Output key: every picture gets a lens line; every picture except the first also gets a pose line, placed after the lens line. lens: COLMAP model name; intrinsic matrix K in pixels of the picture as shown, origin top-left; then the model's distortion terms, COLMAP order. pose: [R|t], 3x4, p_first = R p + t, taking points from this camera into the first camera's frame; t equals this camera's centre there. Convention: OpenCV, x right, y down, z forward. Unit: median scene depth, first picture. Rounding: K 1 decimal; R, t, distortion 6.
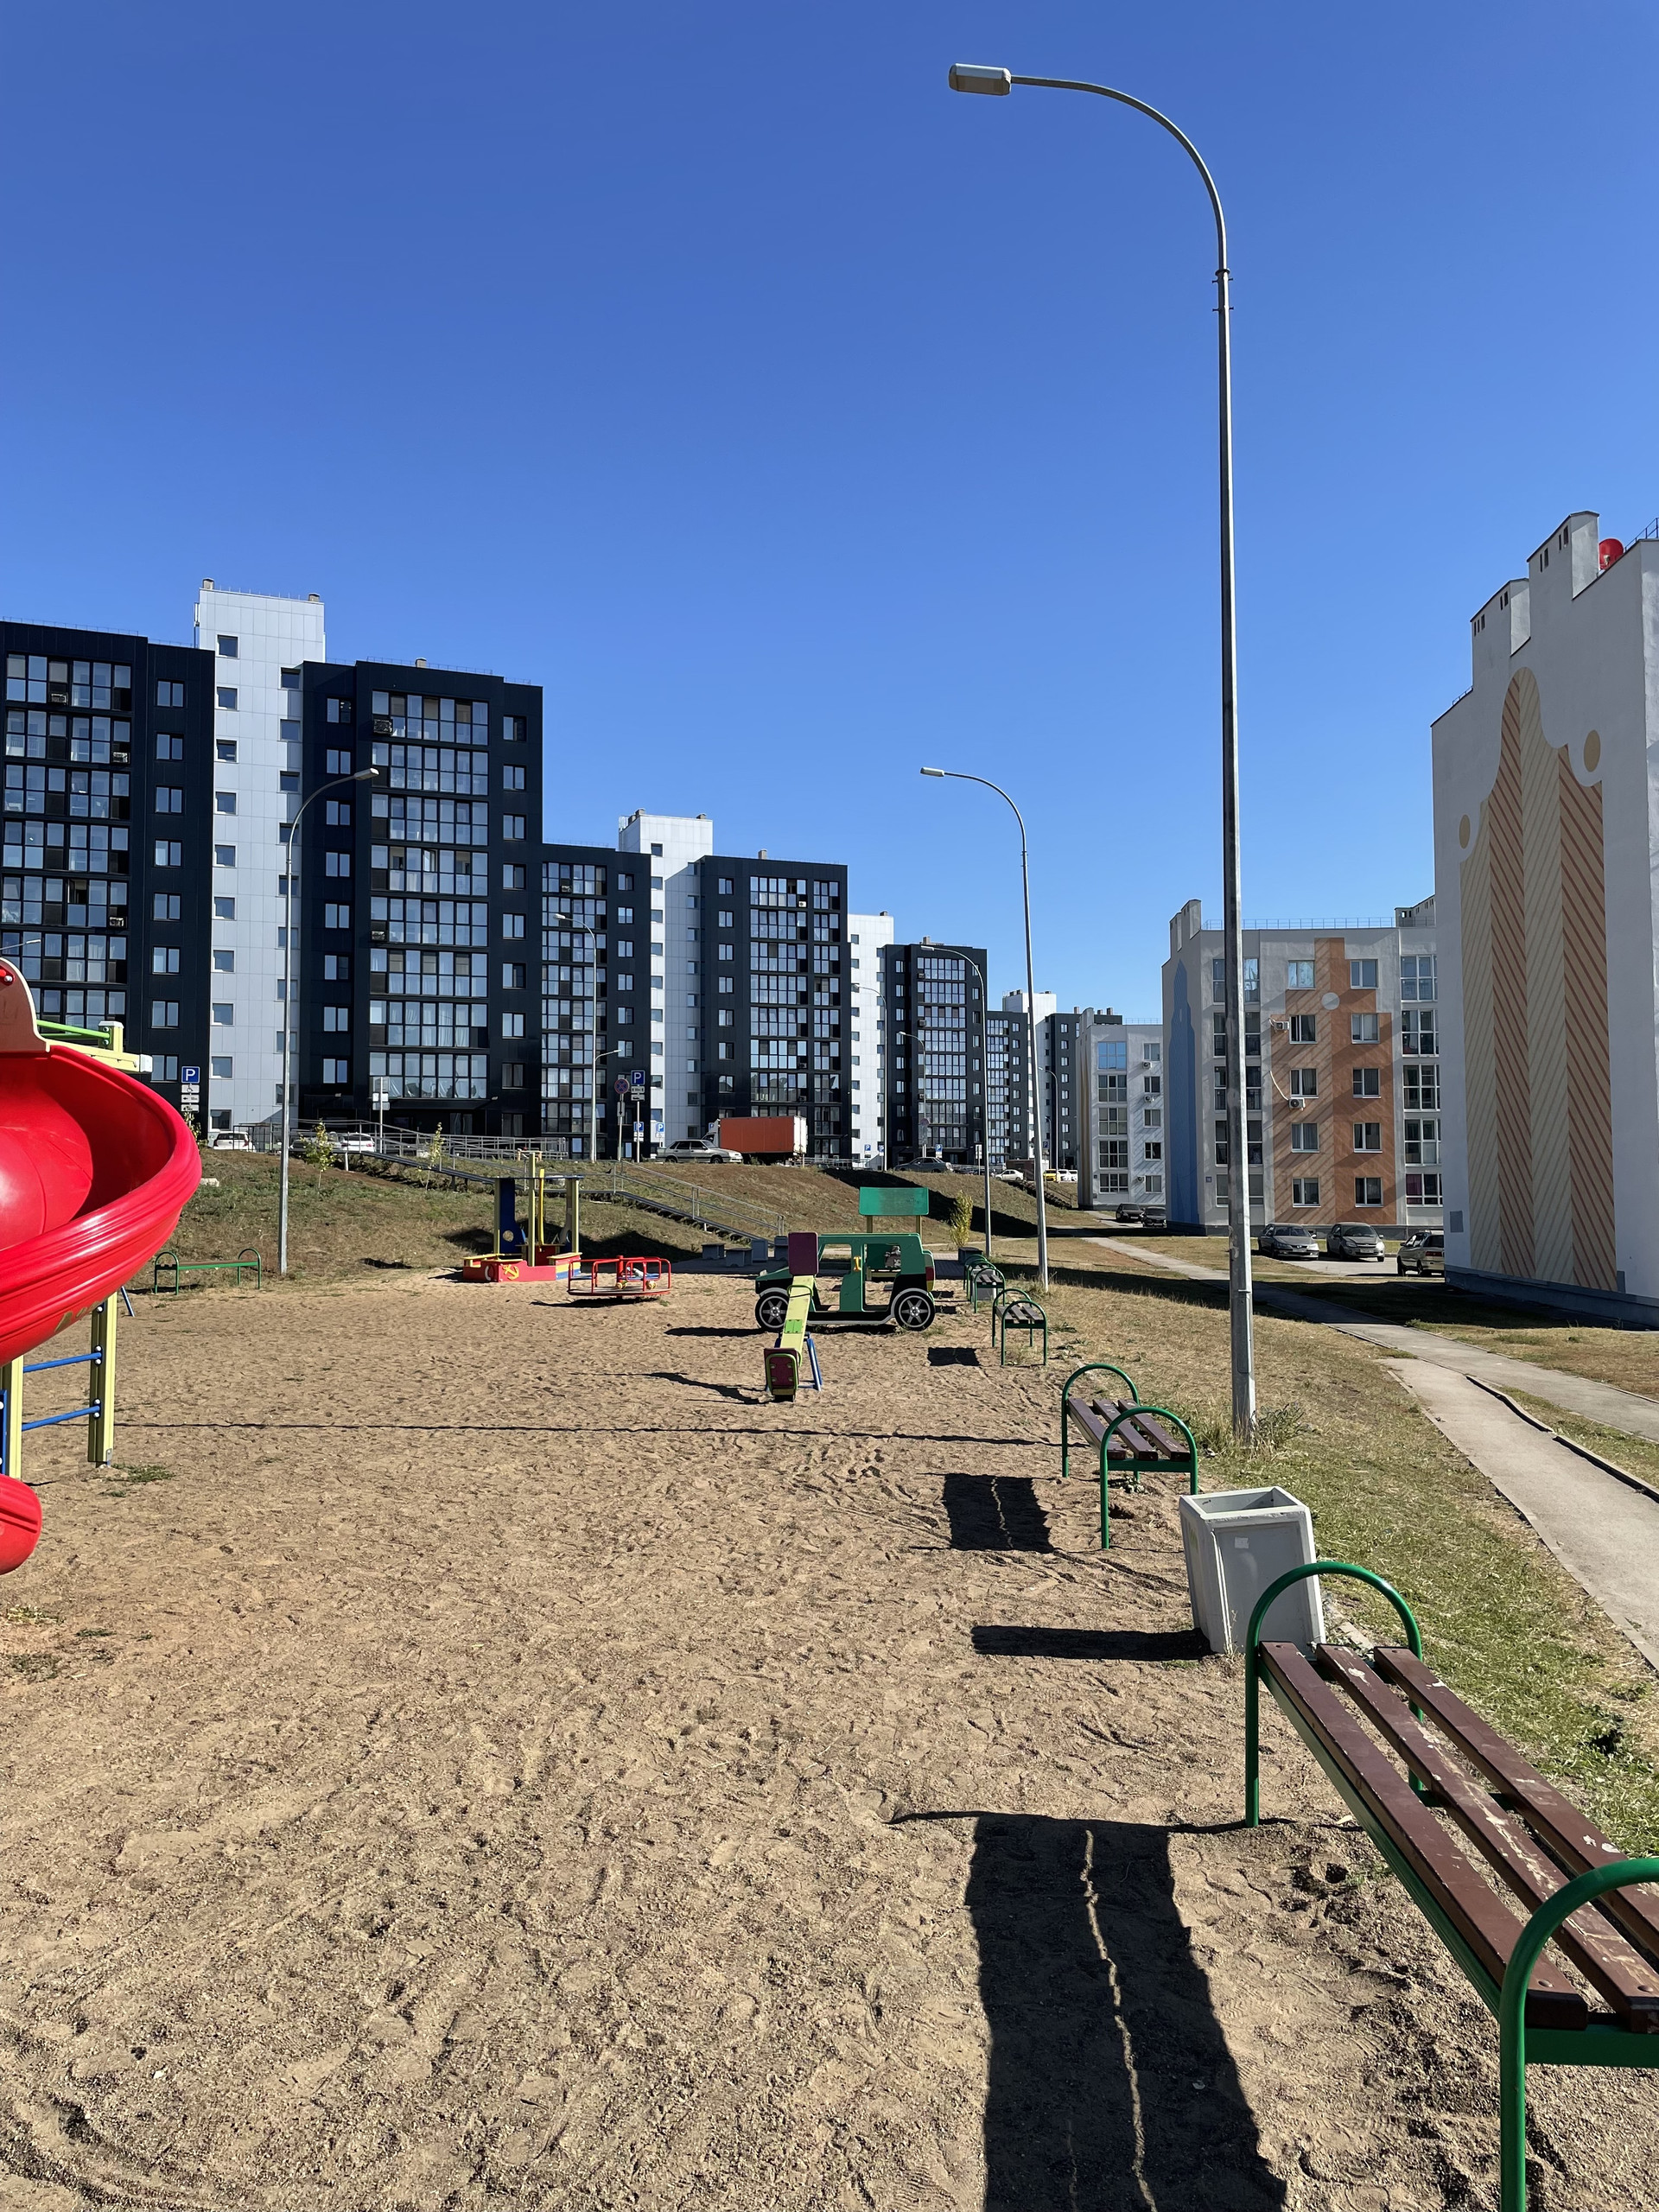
lens RADIAL K [[1675.2, 0, 837.9], [0, 1675.2, 1089.2], [0, 0, 1]] dist [0.070337, -0.085402]
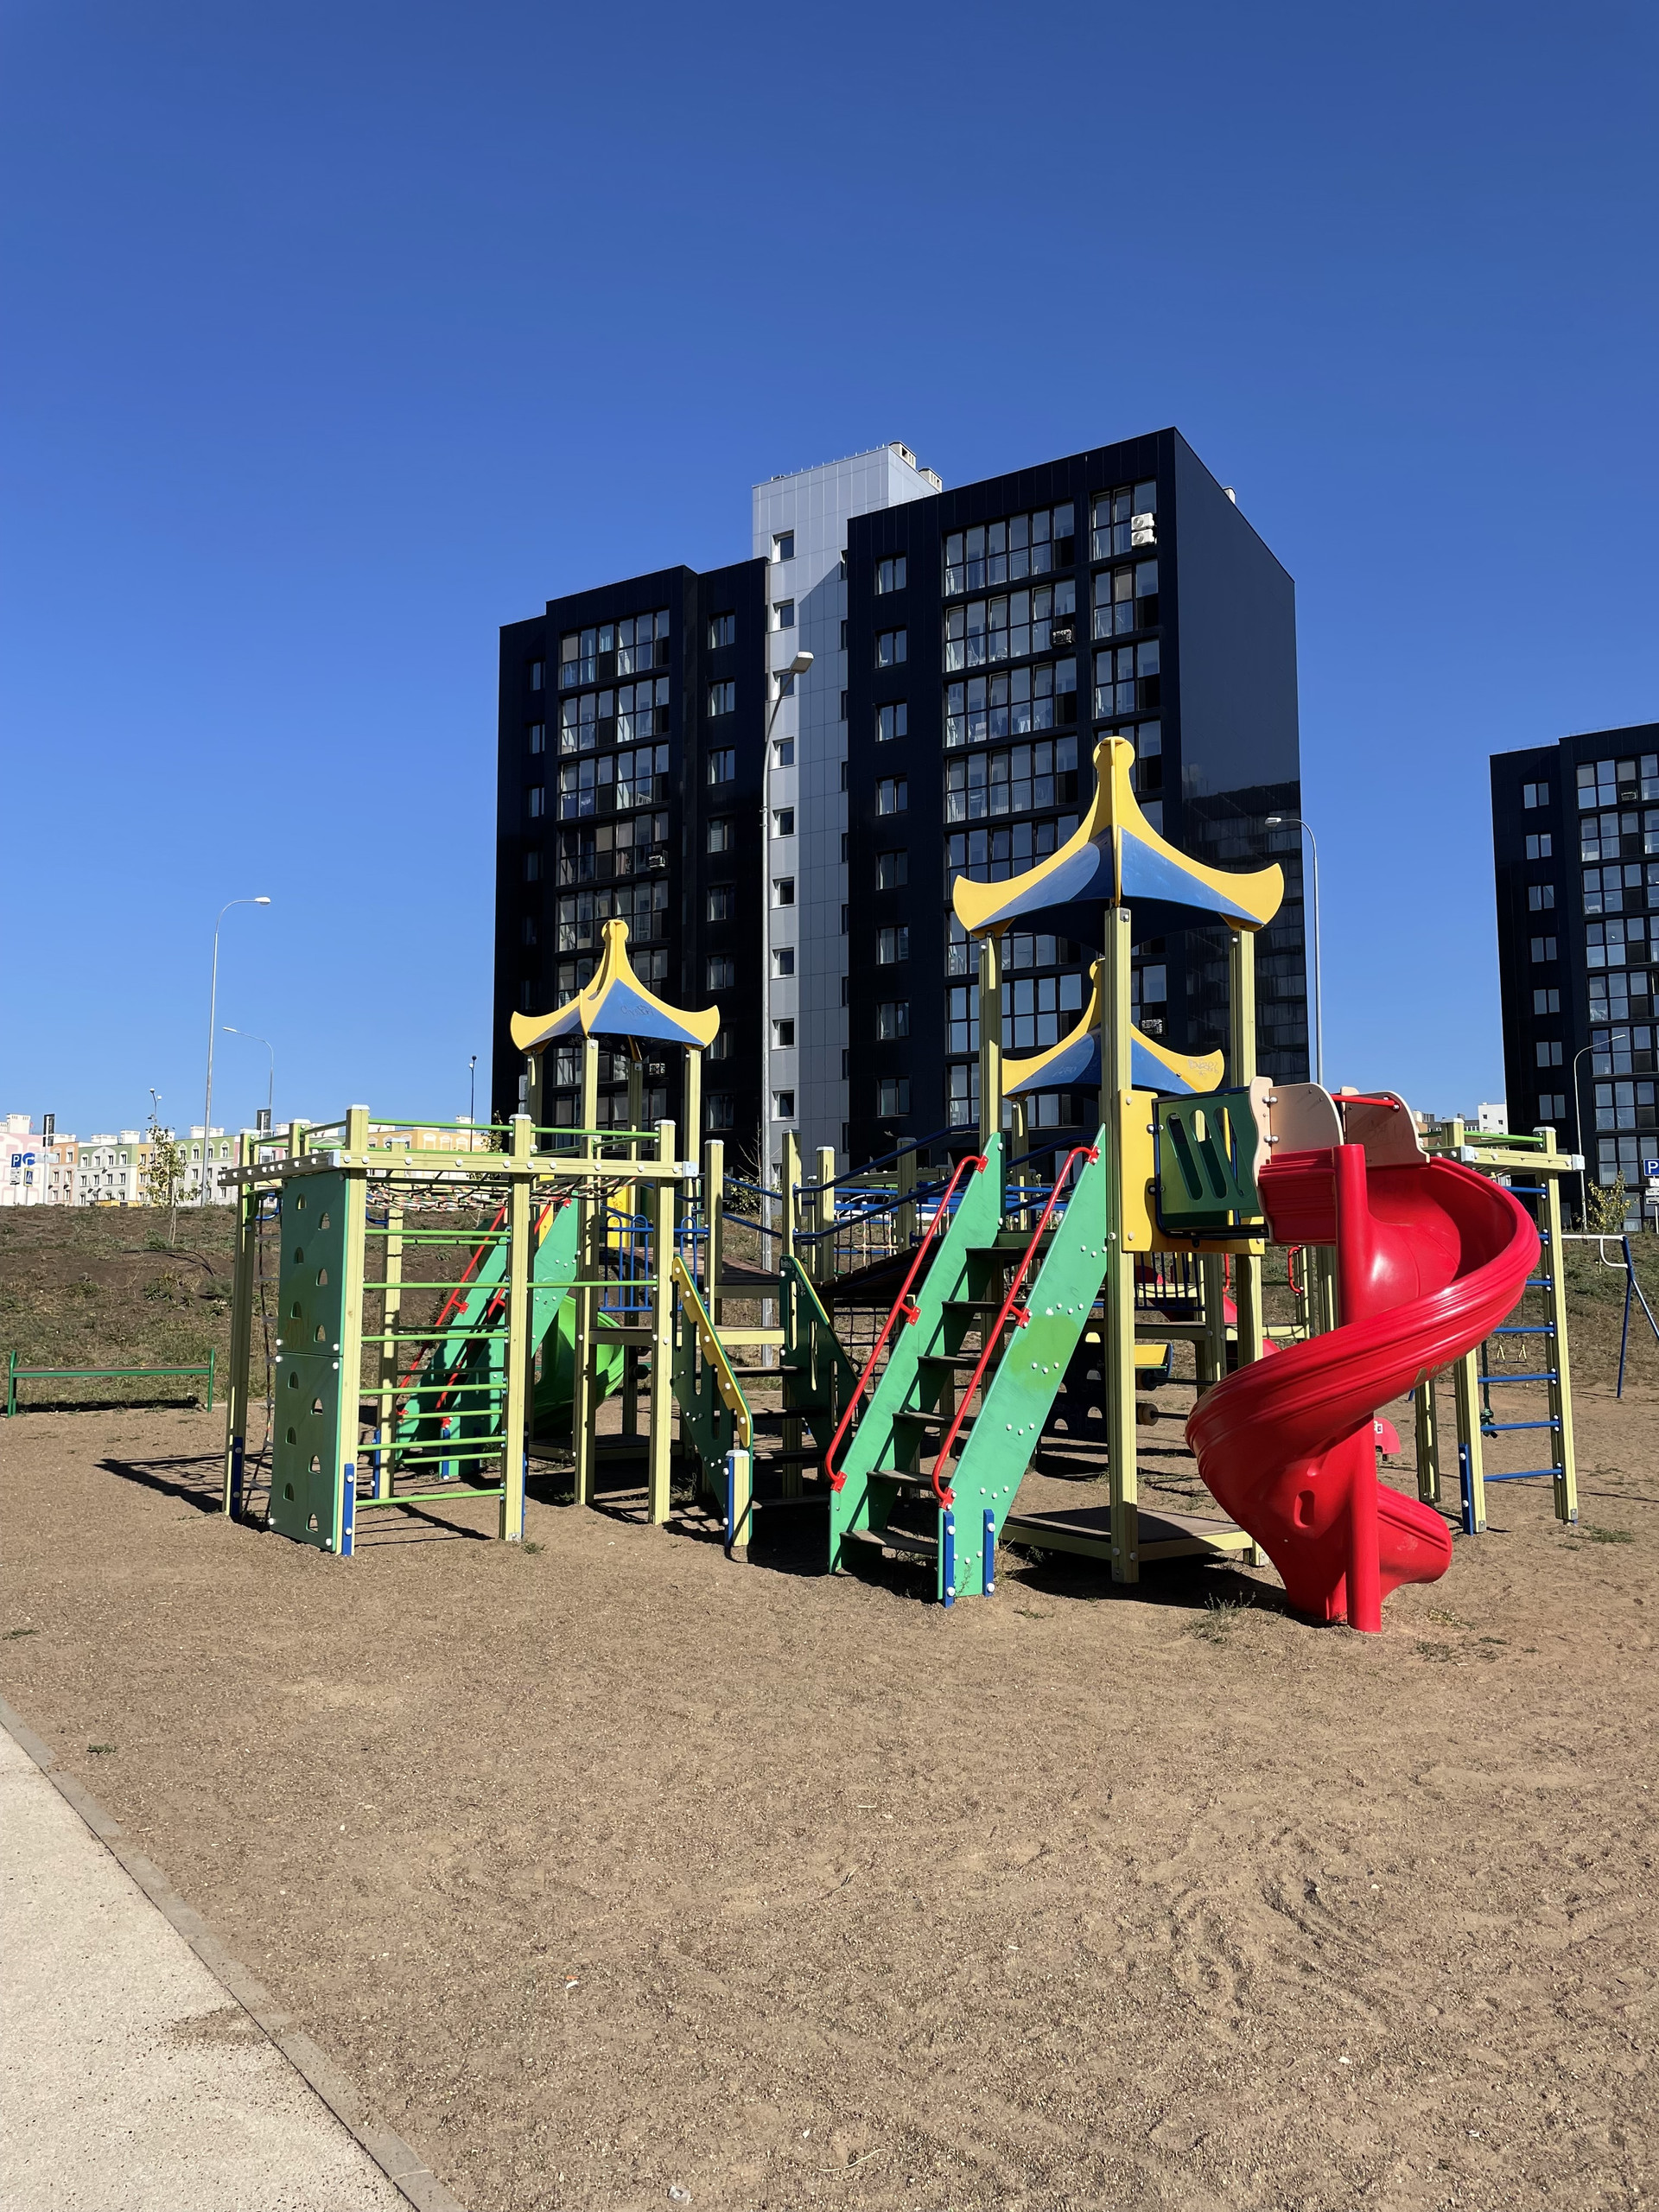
lens RADIAL K [[1675.2, 0, 837.9], [0, 1675.2, 1089.2], [0, 0, 1]] dist [0.070337, -0.085402]
pose [[0.628133, -0.087302, -0.773193, 0.157488], [0.045586, 0.996108, -0.075438, -0.001178], [0.776770, 0.012139, 0.629668, -0.086212]]
